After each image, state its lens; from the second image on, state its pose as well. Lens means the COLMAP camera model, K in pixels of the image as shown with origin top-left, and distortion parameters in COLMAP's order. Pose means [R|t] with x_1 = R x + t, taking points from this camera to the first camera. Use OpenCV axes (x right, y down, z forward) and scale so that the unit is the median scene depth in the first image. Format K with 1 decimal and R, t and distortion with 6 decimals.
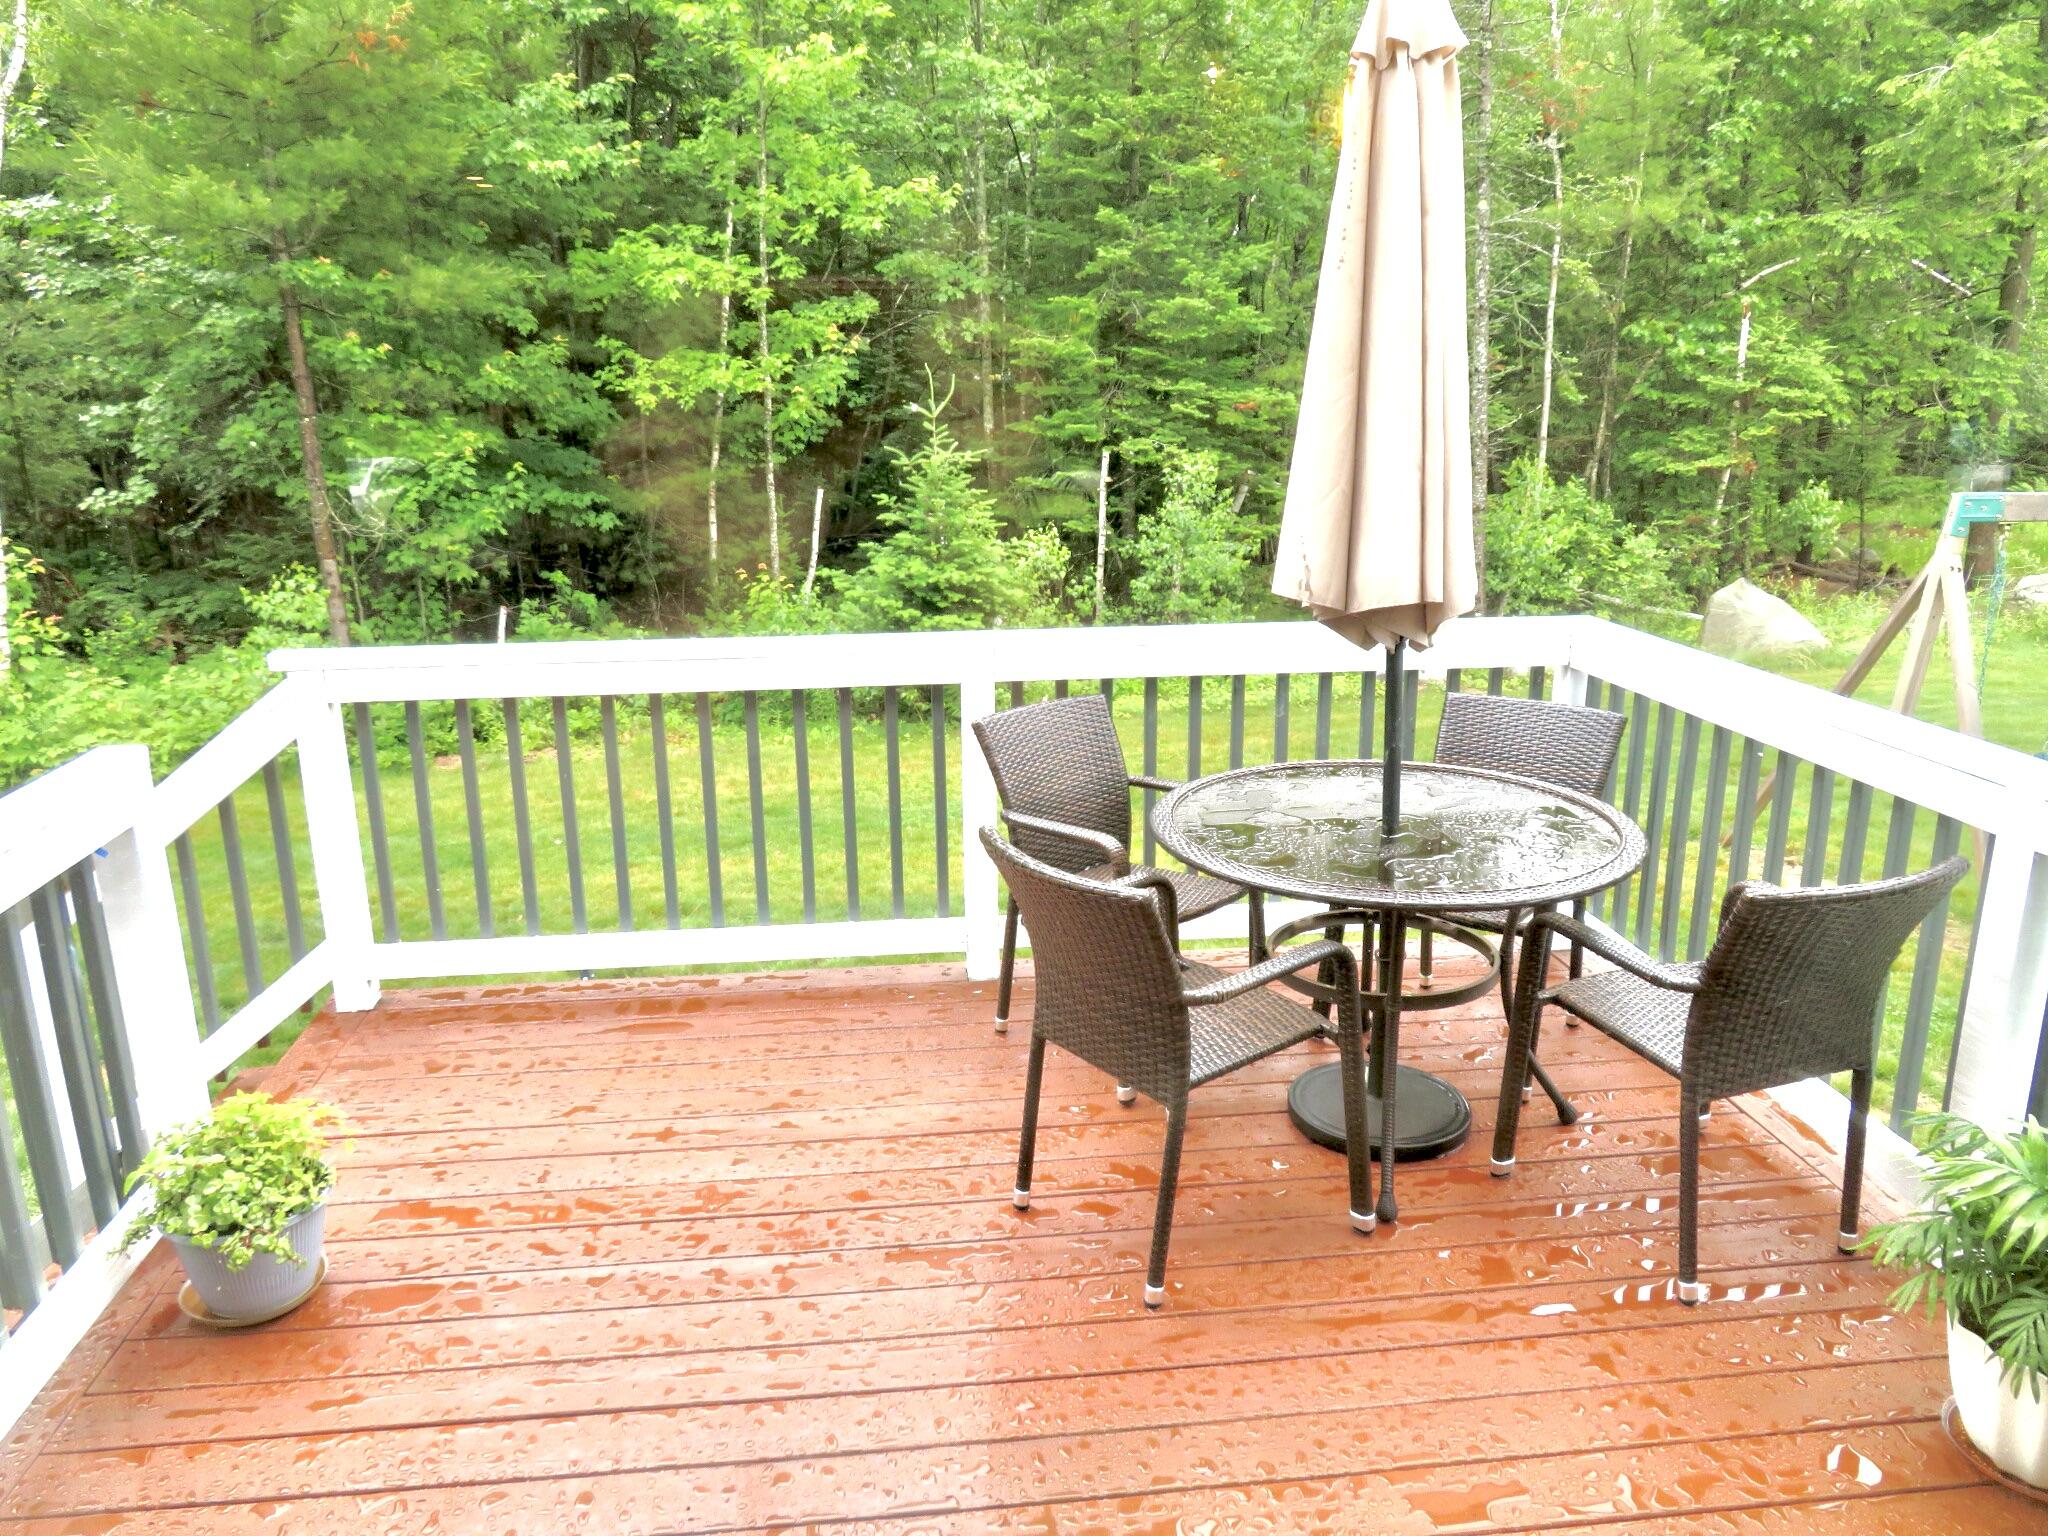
lens RADIAL K [[1463.1, 0, 1024.0], [0, 1463.1, 768.0], [0, 0, 1]] dist [-0.008124, -0.000940]
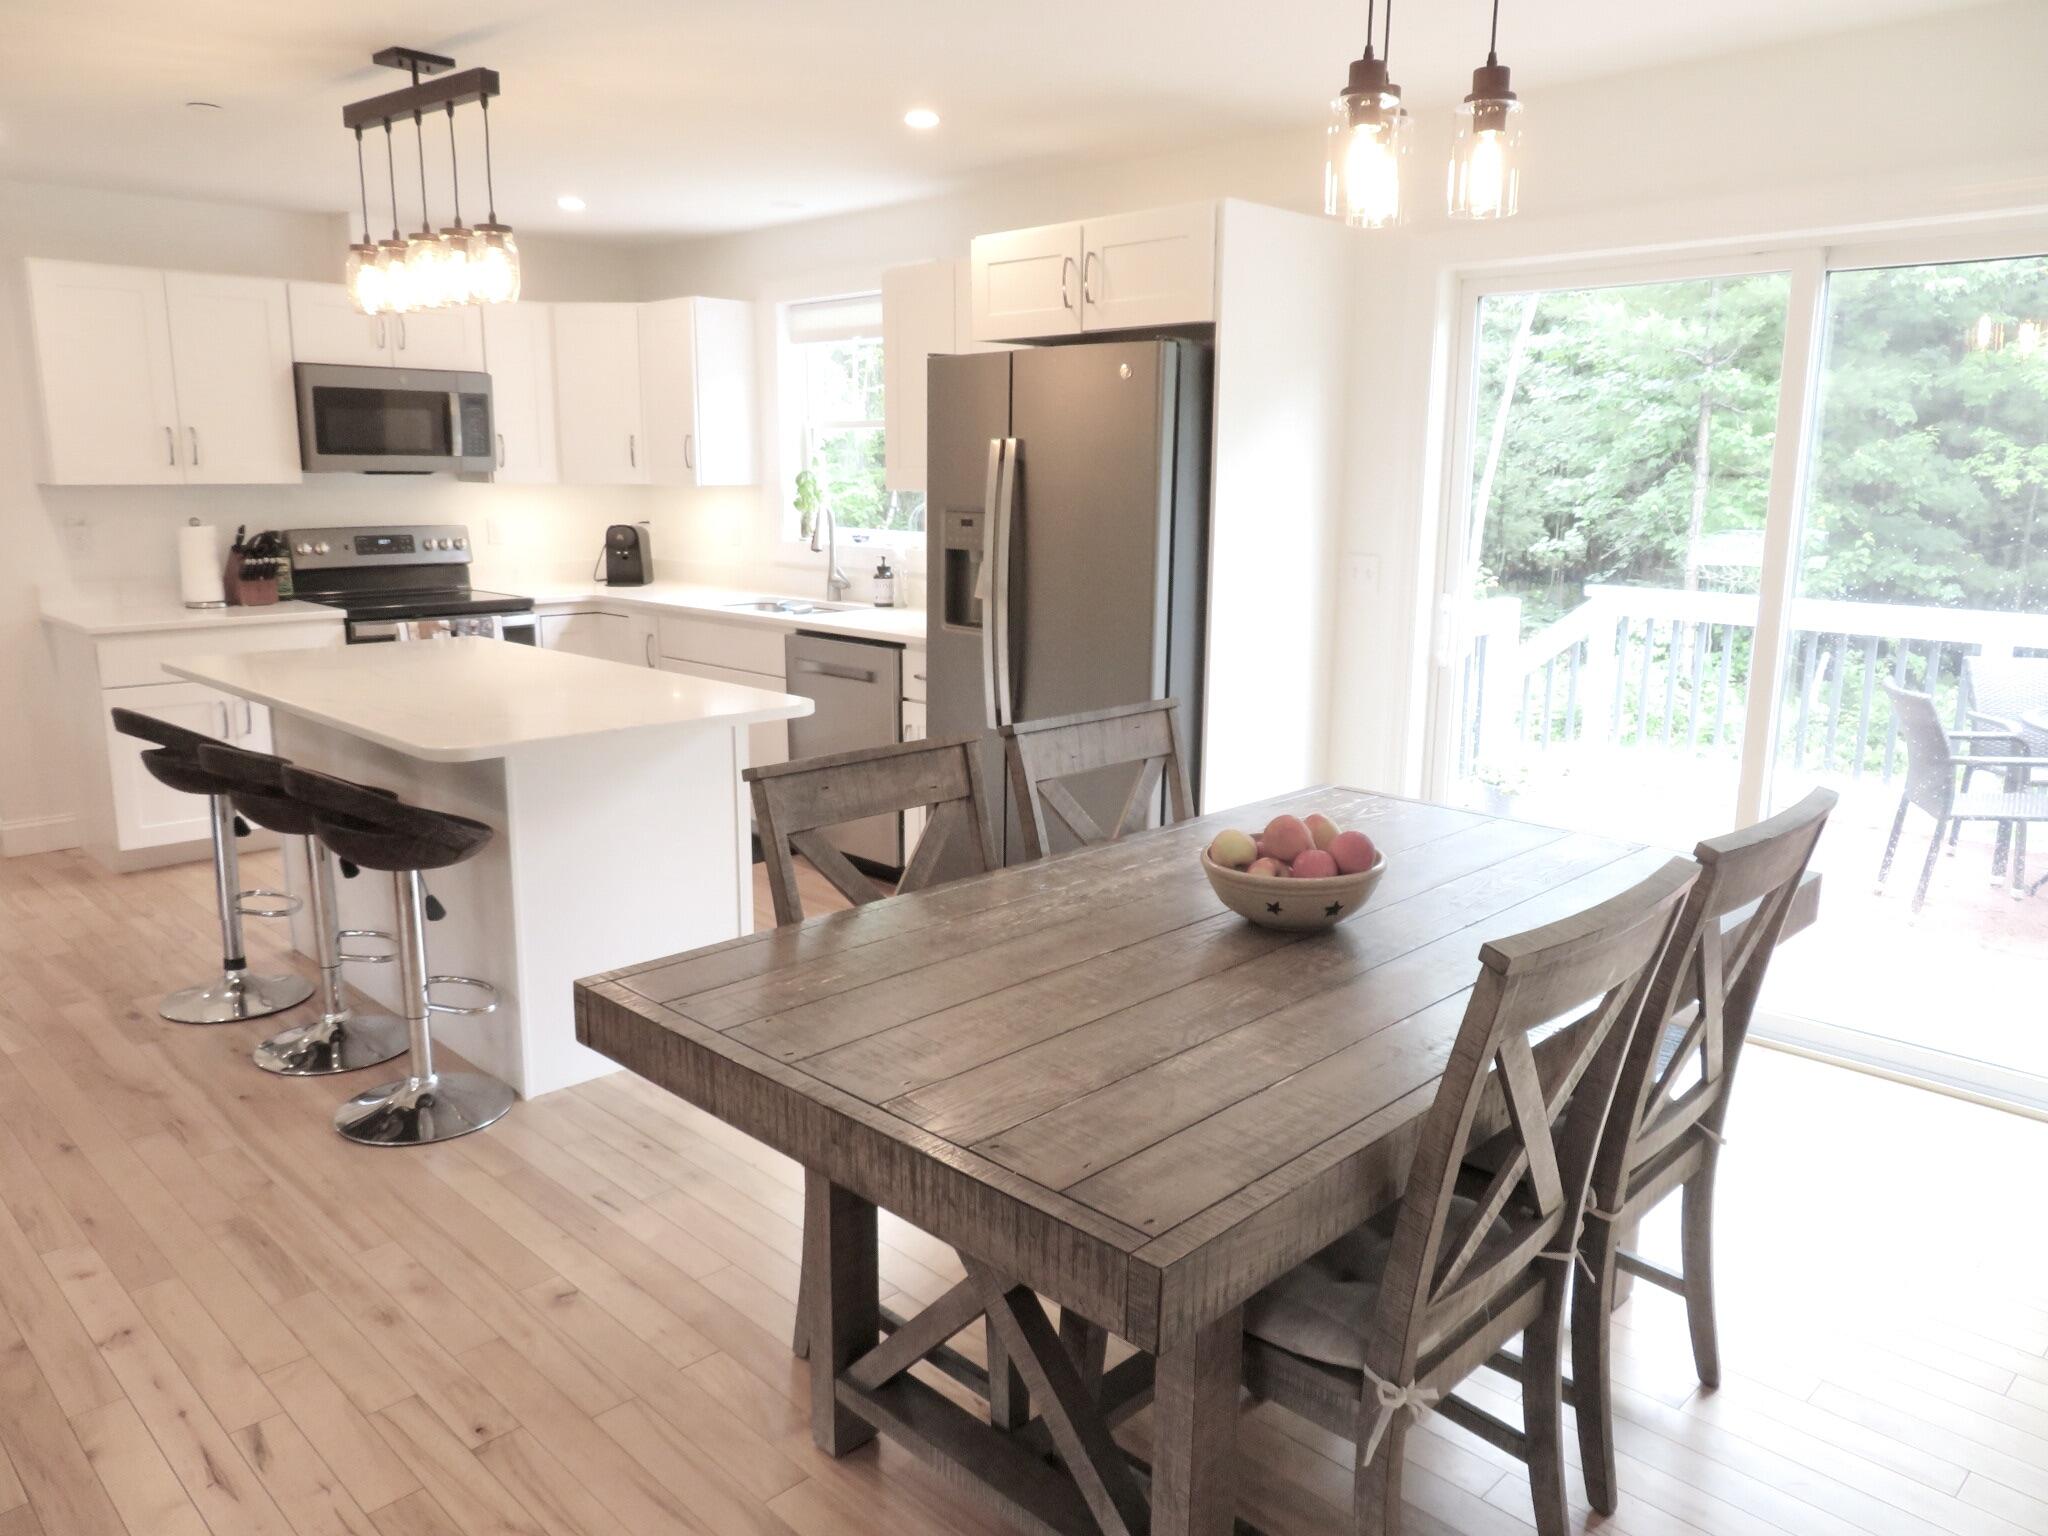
lens RADIAL K [[1468.9, 0, 1018.8], [0, 1468.9, 766.9], [0, 0, 1]] dist [0.004341, 0.005134]
pose [[0.615184, 0.171998, -0.769393, 0.174504], [-0.218233, 0.974929, 0.043453, 0.071439], [0.757577, 0.141175, 0.637296, -0.243963]]
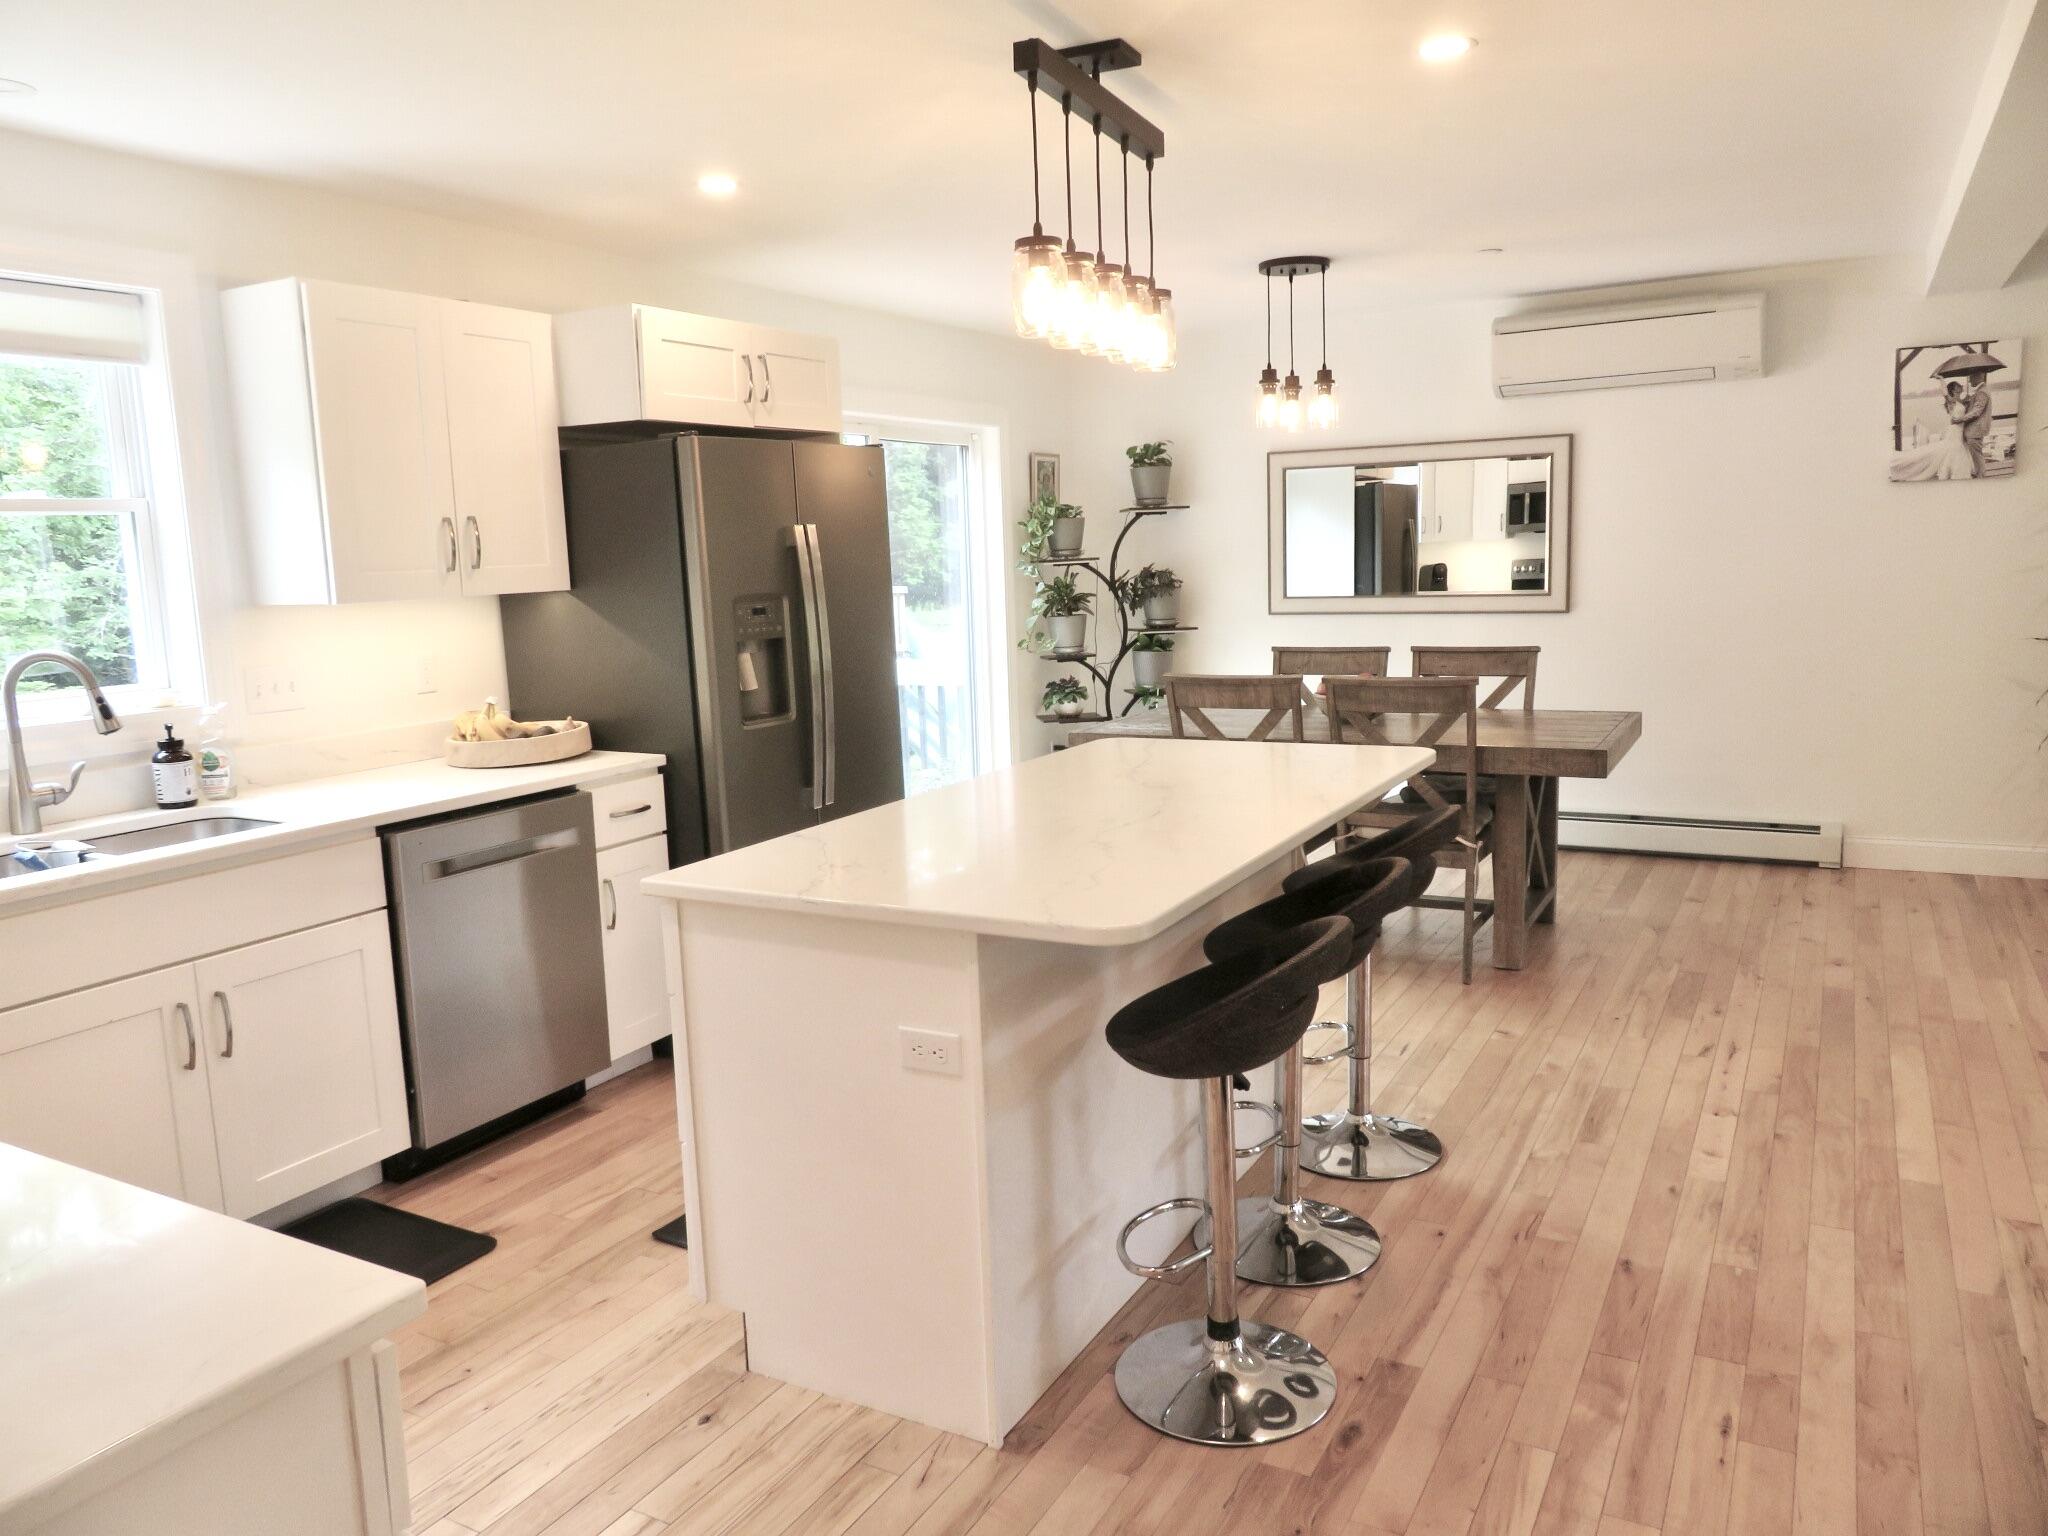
lens RADIAL K [[1458.6, 0, 1009.8], [0, 1458.6, 766.8], [0, 0, 1]] dist [-0.002137, -0.004367]
pose [[0.588676, -0.129040, 0.798003, -0.347234], [0.240139, 0.970528, -0.020209, 0.087562], [-0.771877, 0.203528, 0.602314, -0.276947]]
